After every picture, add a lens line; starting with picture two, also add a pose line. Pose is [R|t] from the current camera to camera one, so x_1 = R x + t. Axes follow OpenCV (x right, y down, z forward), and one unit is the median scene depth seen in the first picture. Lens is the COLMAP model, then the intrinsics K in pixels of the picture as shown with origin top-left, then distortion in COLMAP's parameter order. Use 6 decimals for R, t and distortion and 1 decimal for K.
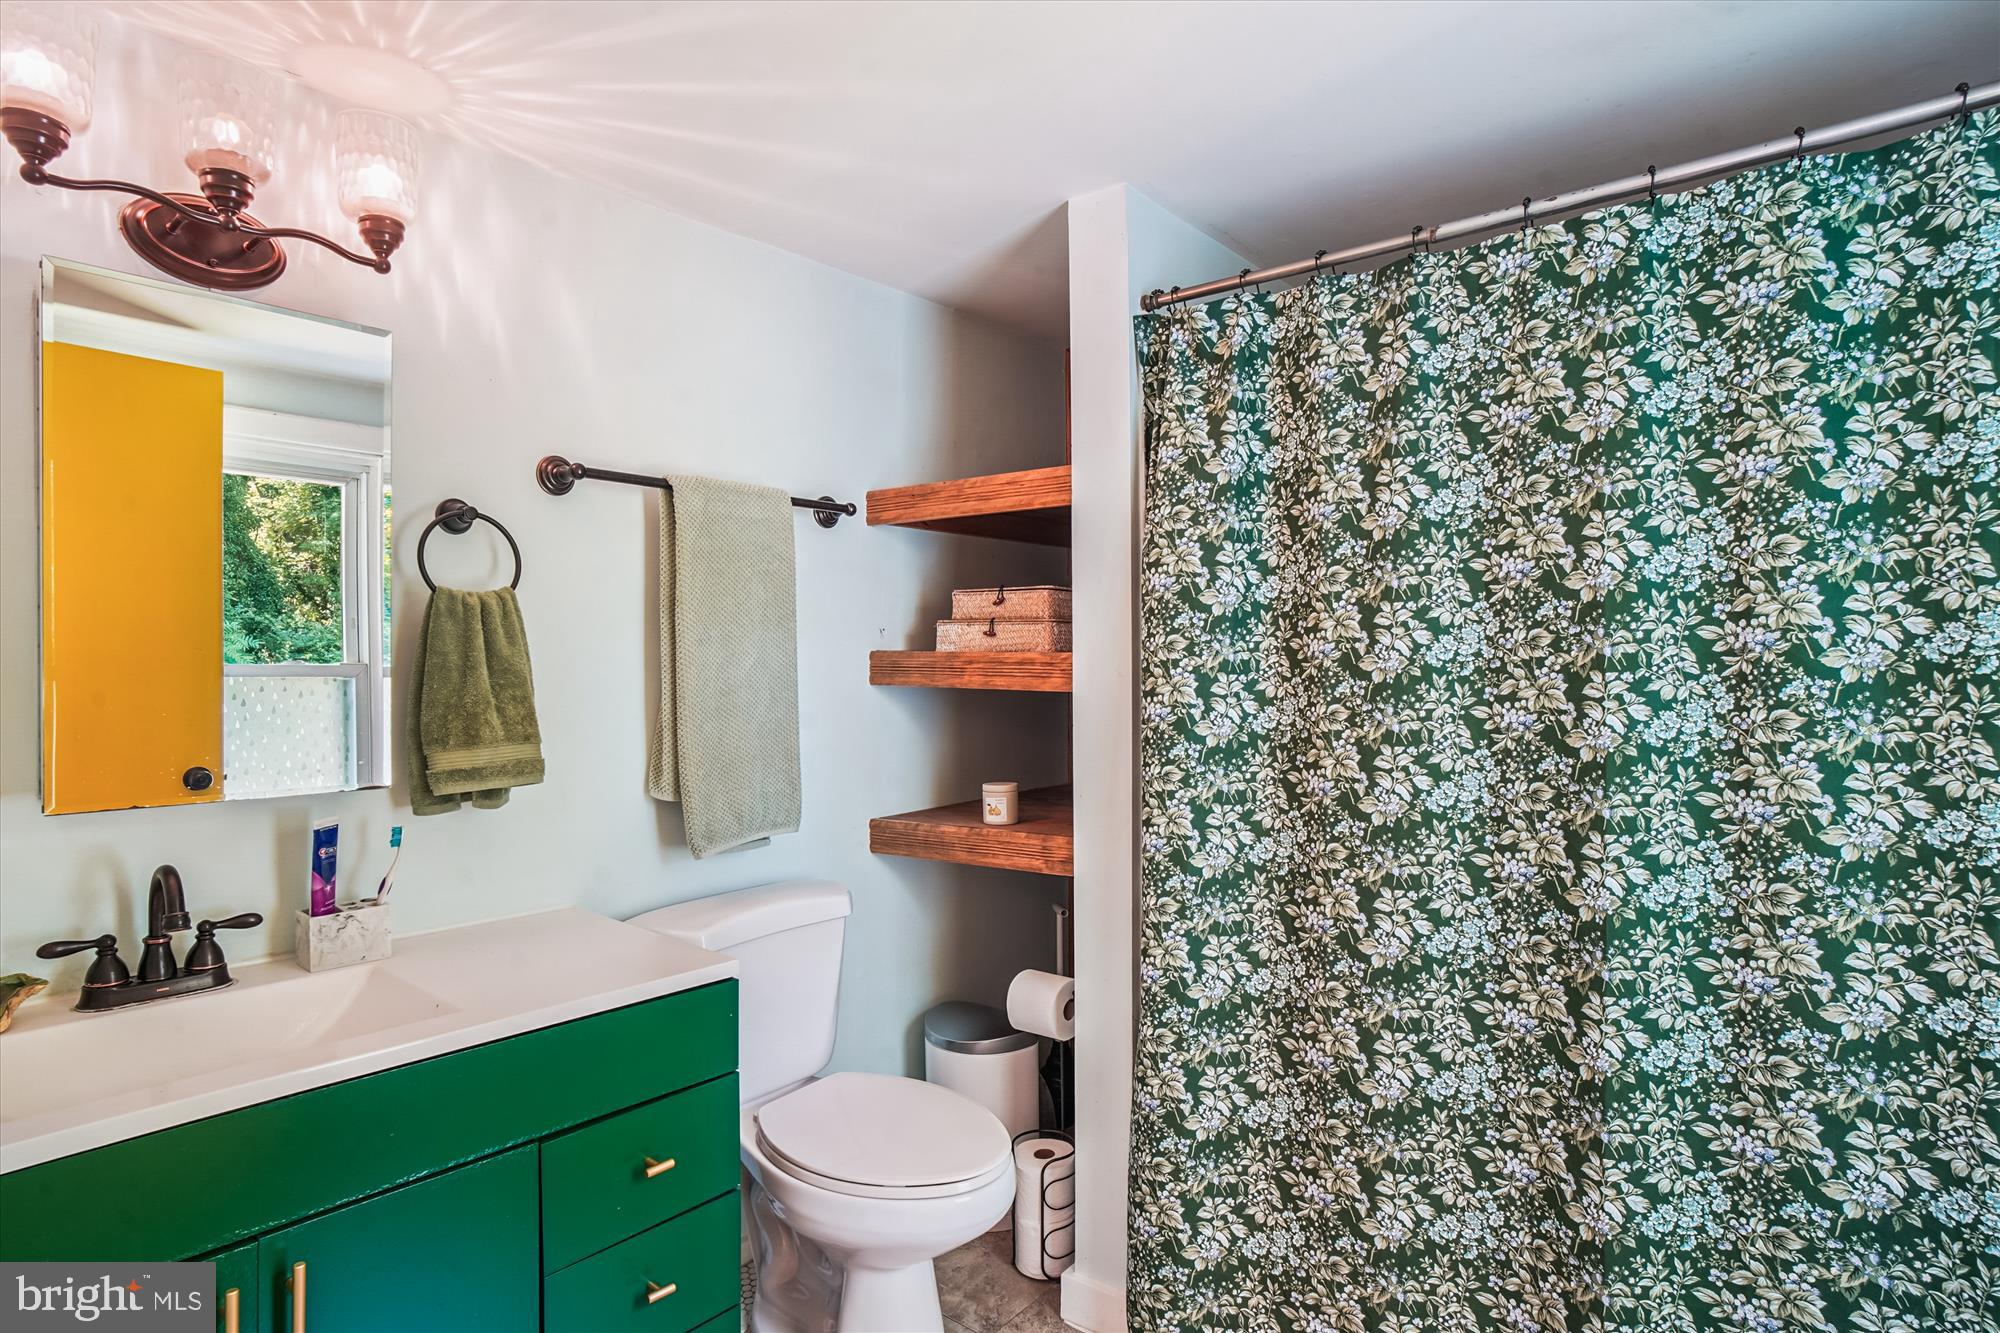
lens RADIAL K [[1059.0, 0, 988.0], [0, 1059.0, 660.5], [0, 0, 1]] dist [-0.034152, 0.015953]
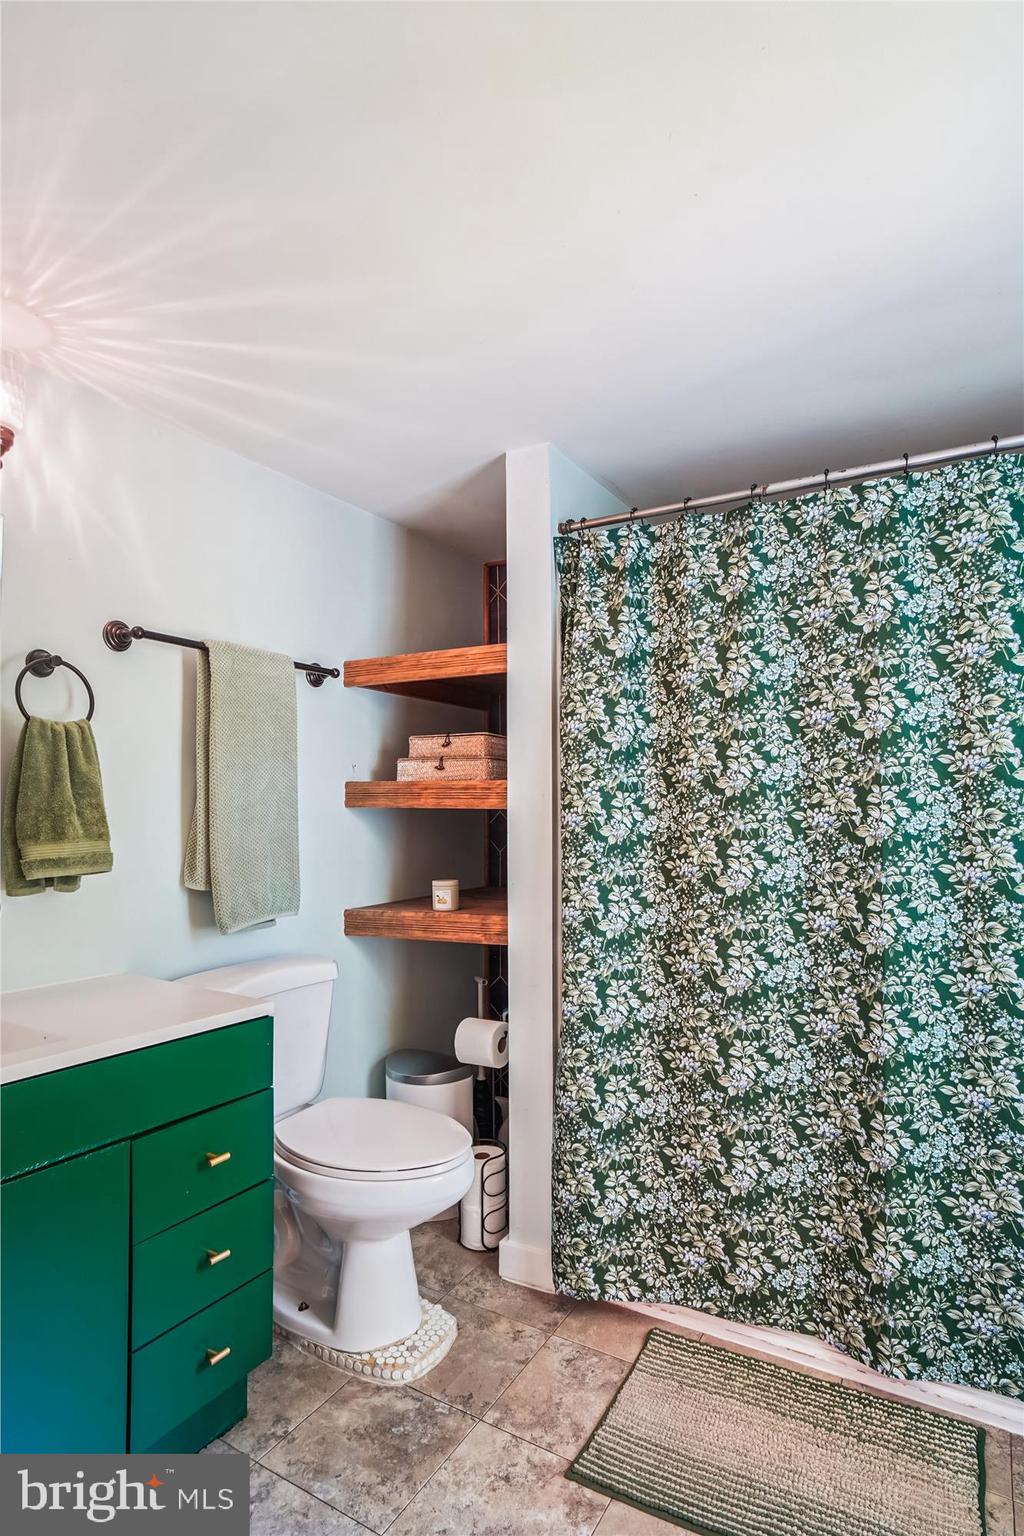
lens RADIAL K [[813.3, 0, 520.2], [0, 813.3, 780.7], [0, 0, 1]] dist [-0.034152, 0.015953]
pose [[0.988181, 0.007209, 0.153124, -0.081276], [-0.002295, 0.999477, -0.032249, 0.035802], [-0.153277, 0.031517, 0.987681, -0.049749]]
